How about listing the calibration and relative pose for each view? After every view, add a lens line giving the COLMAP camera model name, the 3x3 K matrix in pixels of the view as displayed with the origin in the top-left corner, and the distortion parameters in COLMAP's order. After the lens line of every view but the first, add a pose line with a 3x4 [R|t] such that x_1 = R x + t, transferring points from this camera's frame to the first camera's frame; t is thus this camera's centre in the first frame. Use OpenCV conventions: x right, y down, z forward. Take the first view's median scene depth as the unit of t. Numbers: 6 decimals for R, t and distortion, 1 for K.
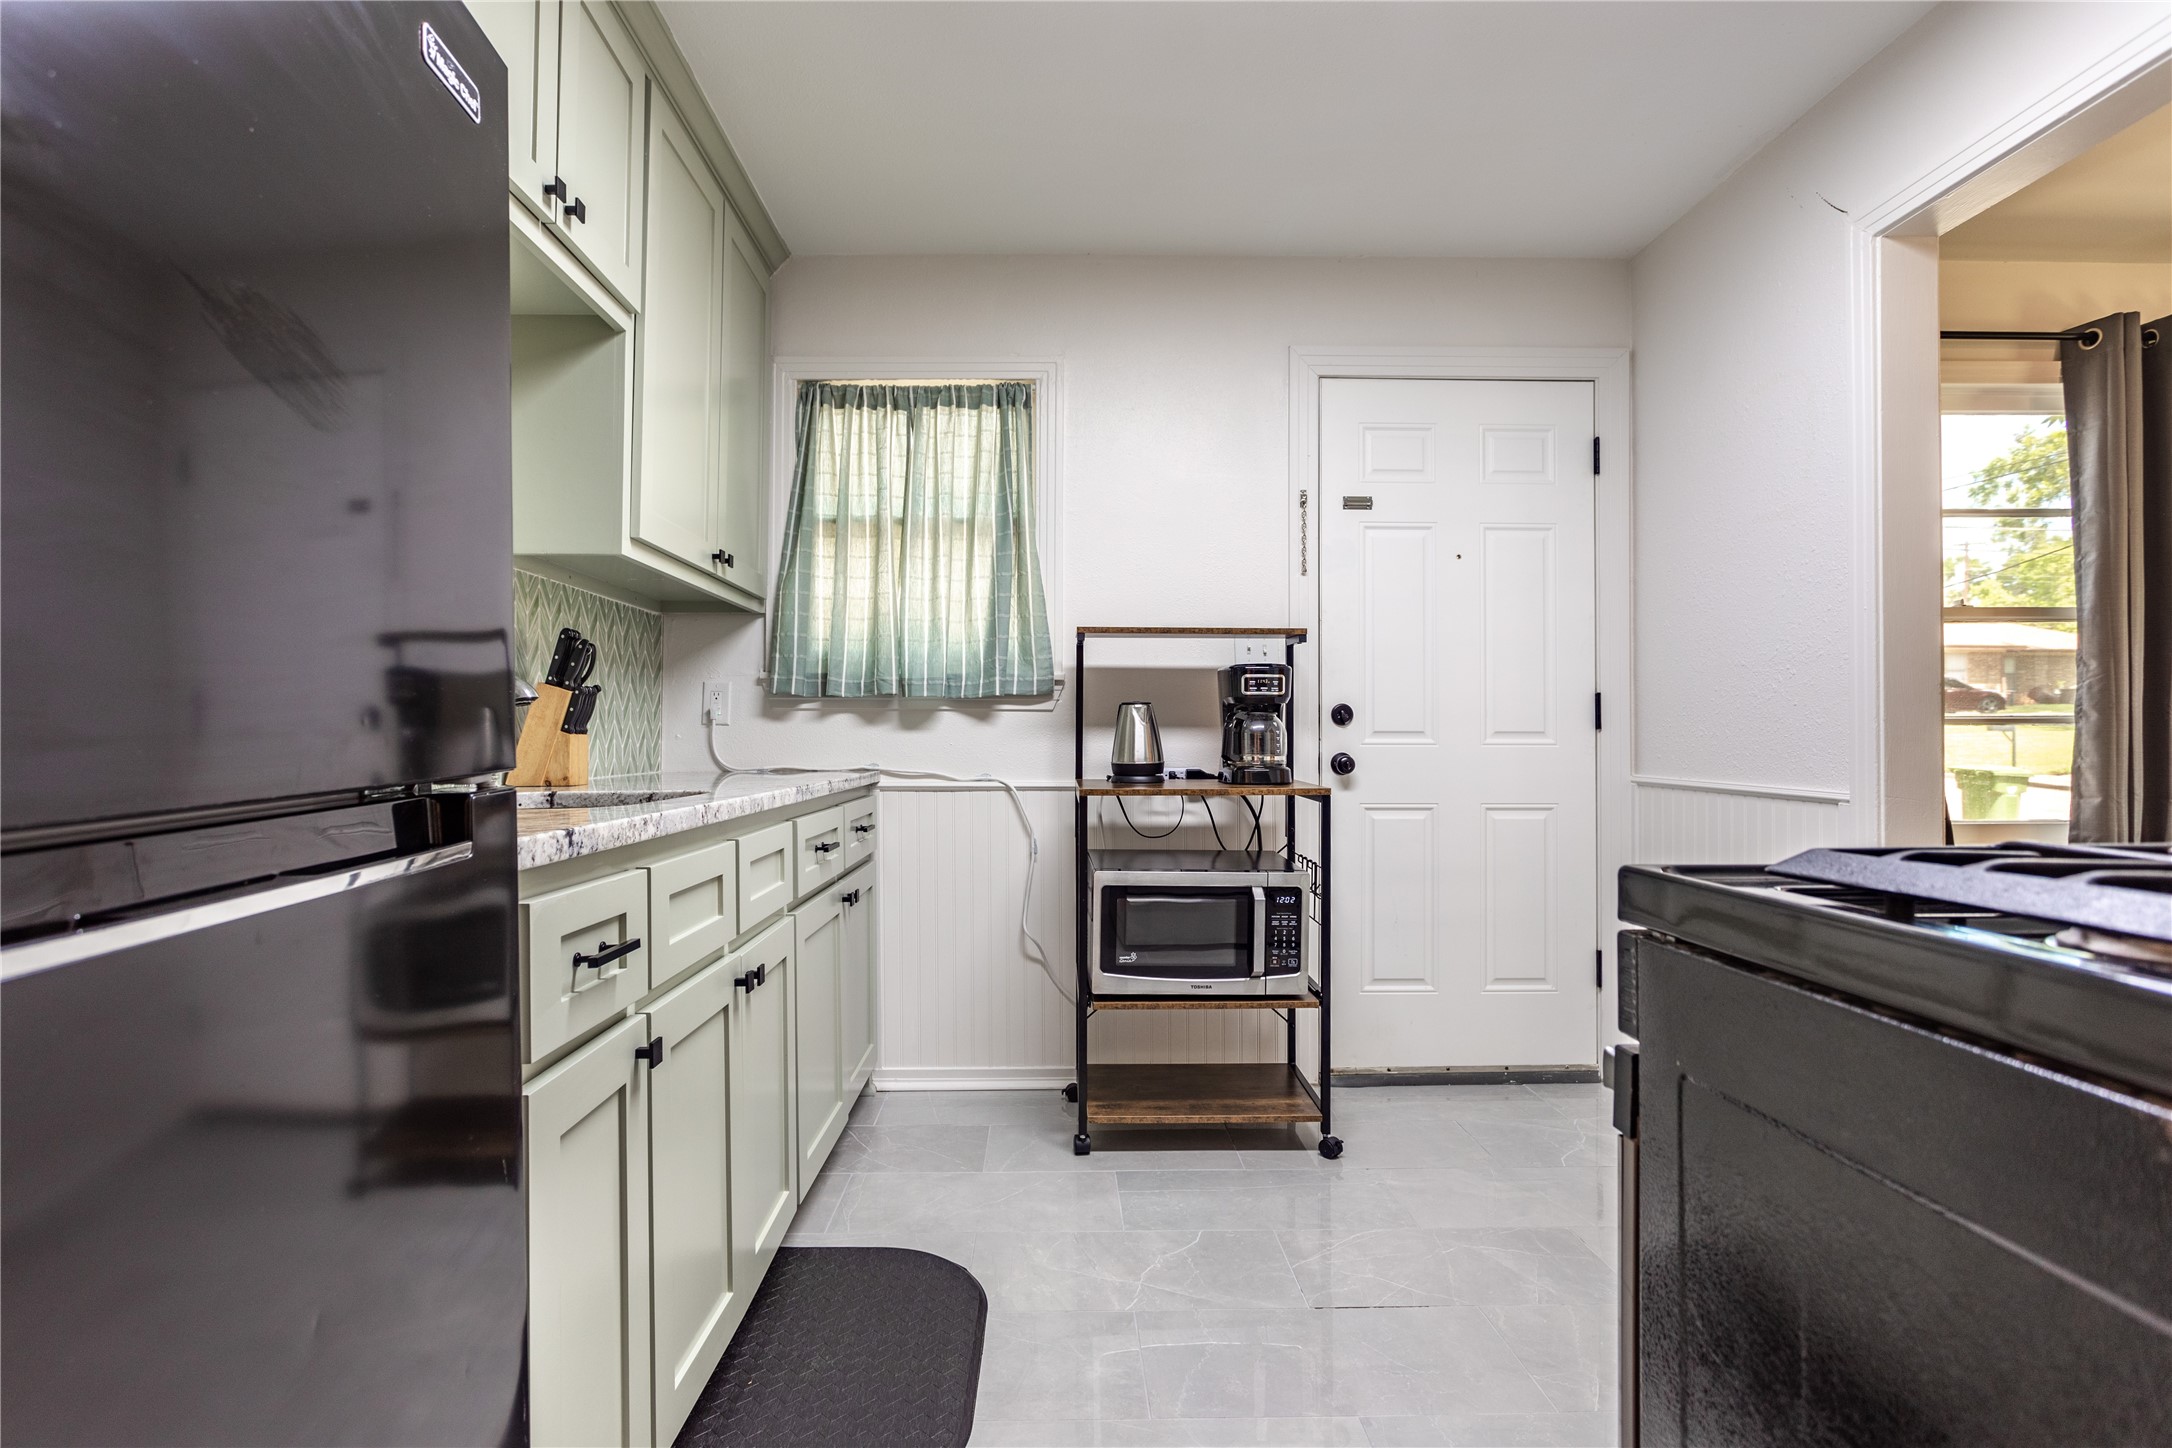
lens RADIAL K [[1130.3, 0, 1090.9], [0, 1130.3, 717.0], [0, 0, 1]] dist [-0.019140, 0.007632]
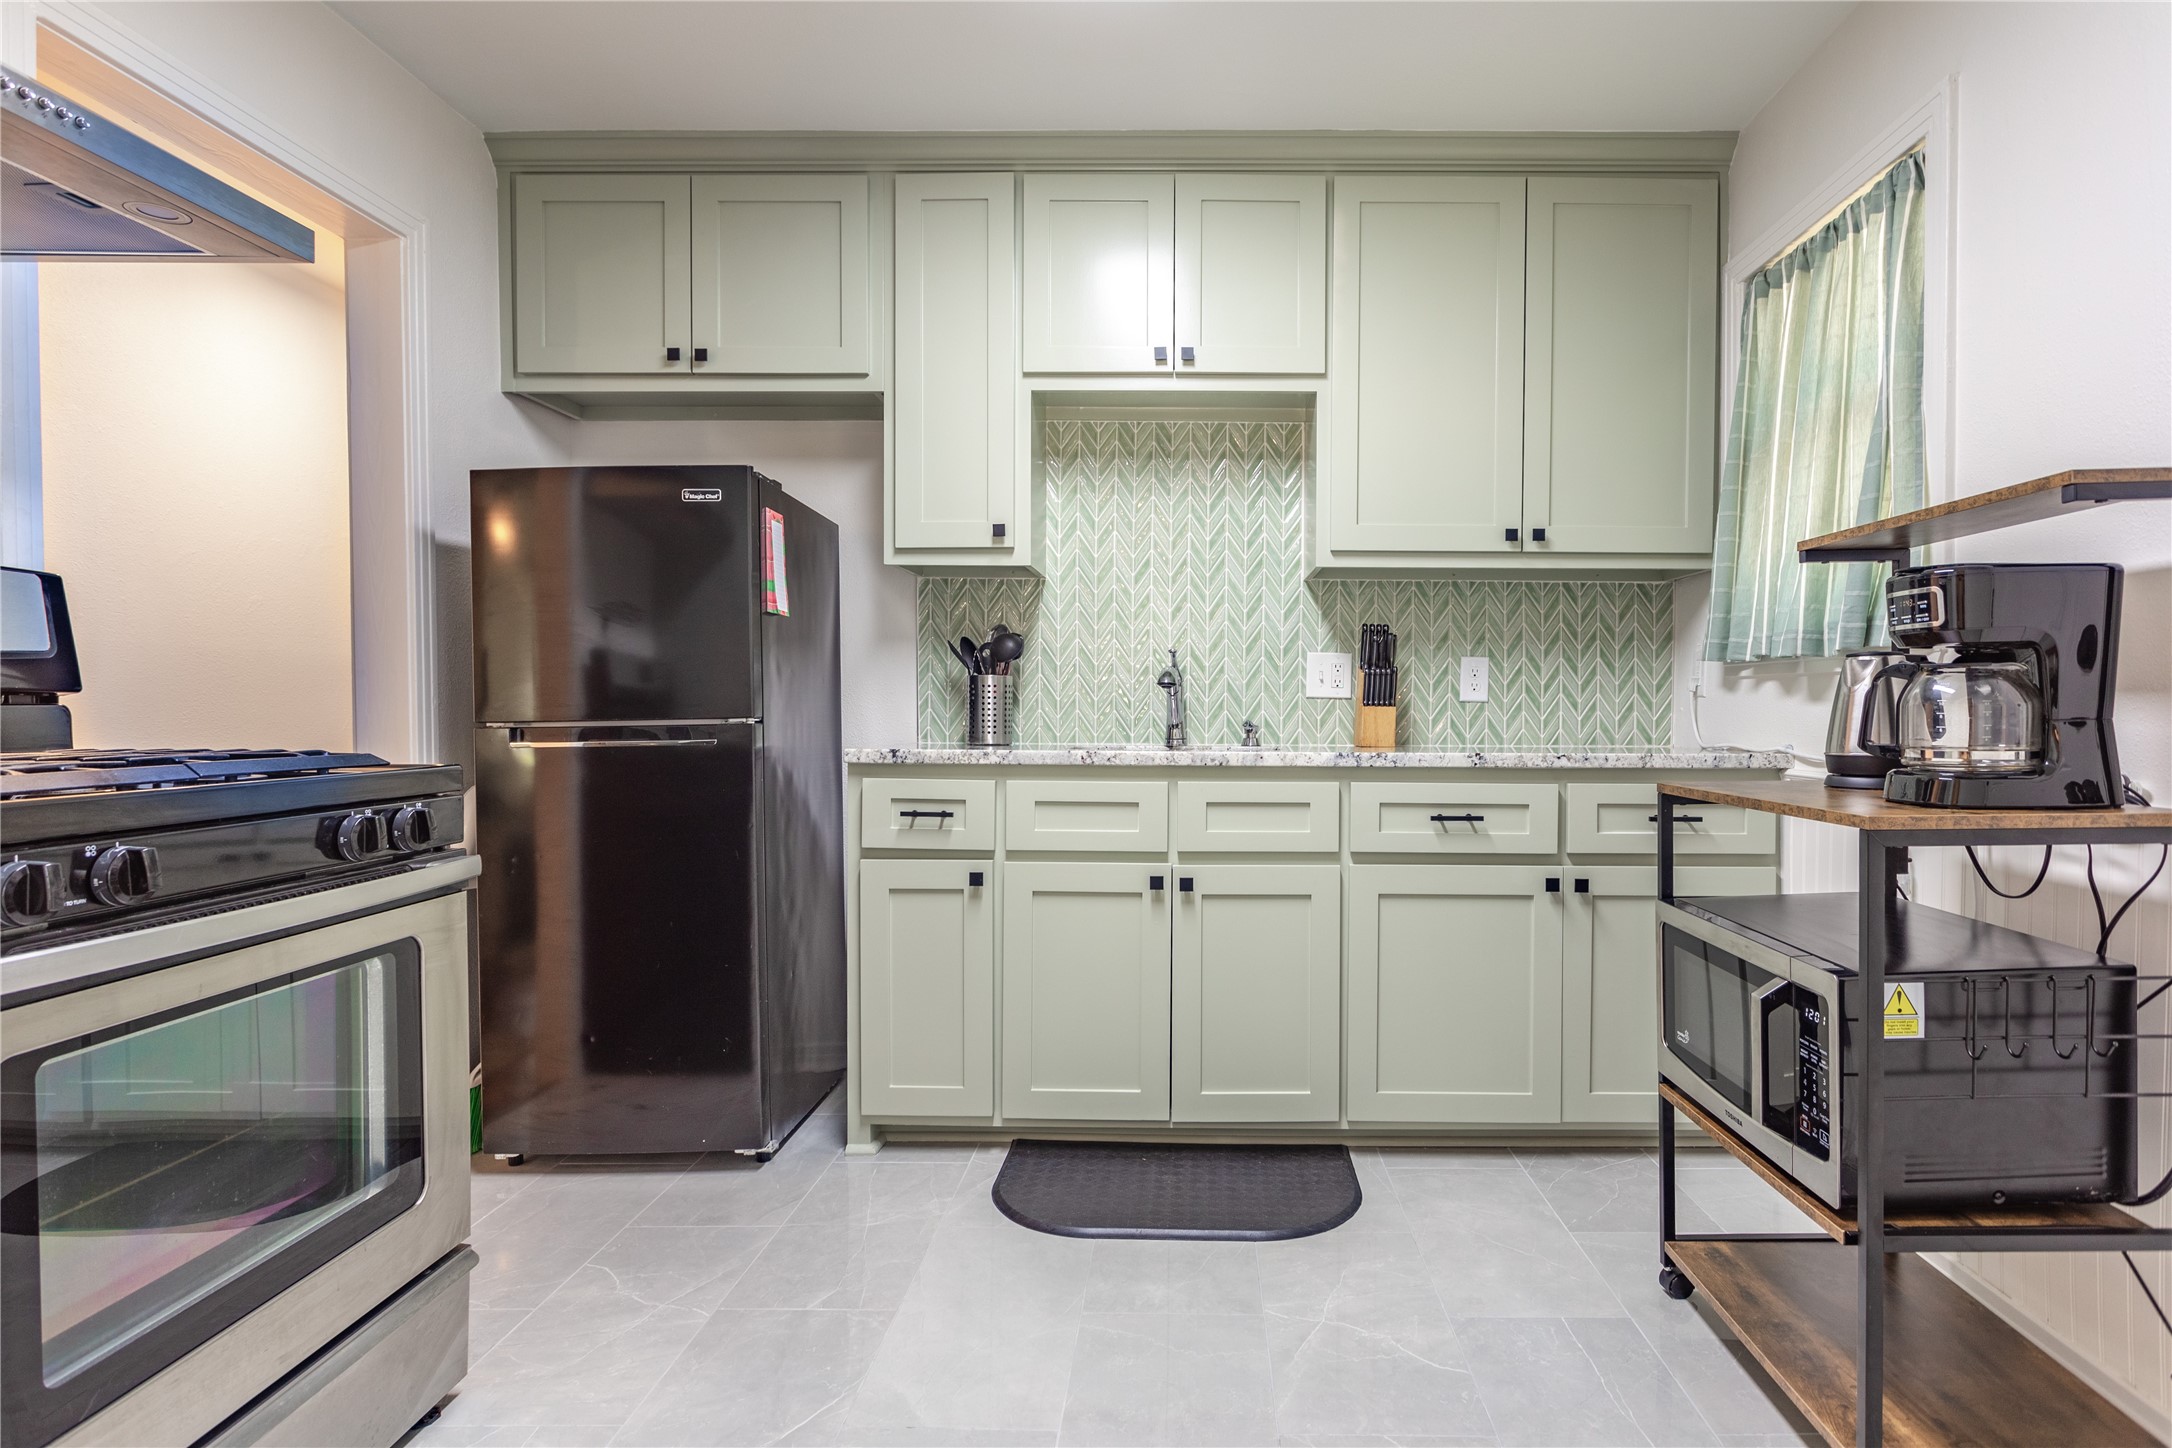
lens RADIAL K [[1130.3, 0, 1100.0], [0, 1130.3, 733.2], [0, 0, 1]] dist [-0.019140, 0.007632]
pose [[-0.107283, 0.022573, -0.993972, 0.629217], [0.013279, 0.999686, 0.021270, 0.010684], [0.994140, -0.010917, -0.107549, 0.621140]]
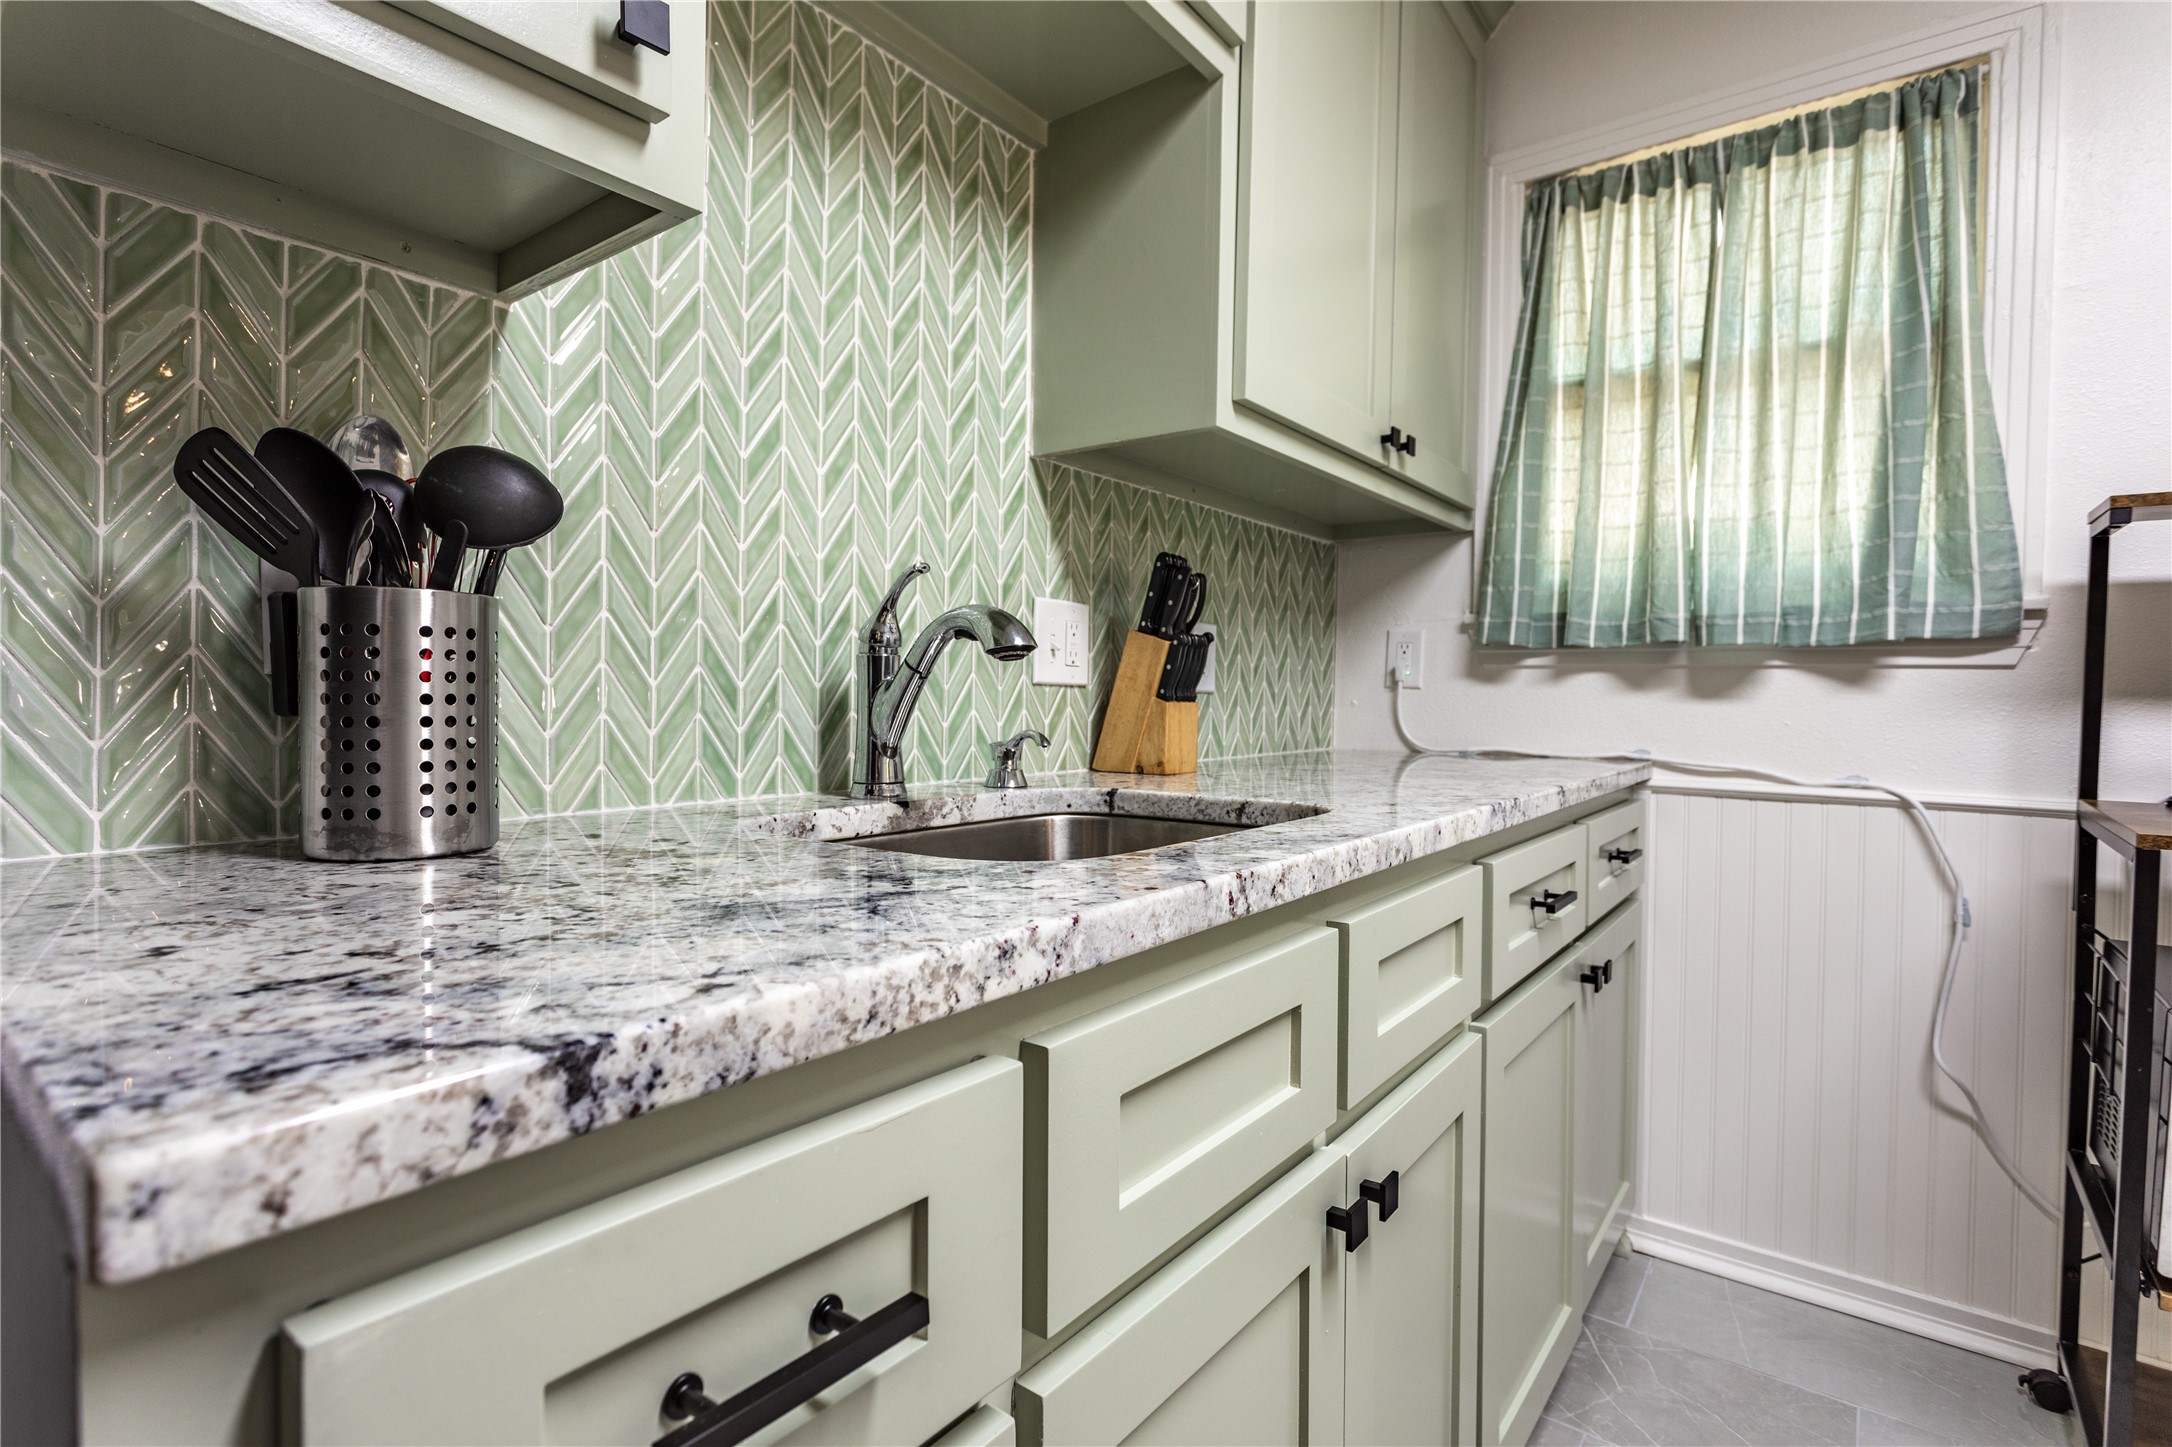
lens RADIAL K [[1043.0, 0, 1053.2], [0, 1043.0, 715.1], [0, 0, 1]] dist [-0.015596, 0.003919]
pose [[0.765855, 0.024313, -0.642554, -0.069402], [-0.000719, 0.999317, 0.036955, -0.000459], [0.643013, -0.027840, 0.765349, 0.331700]]
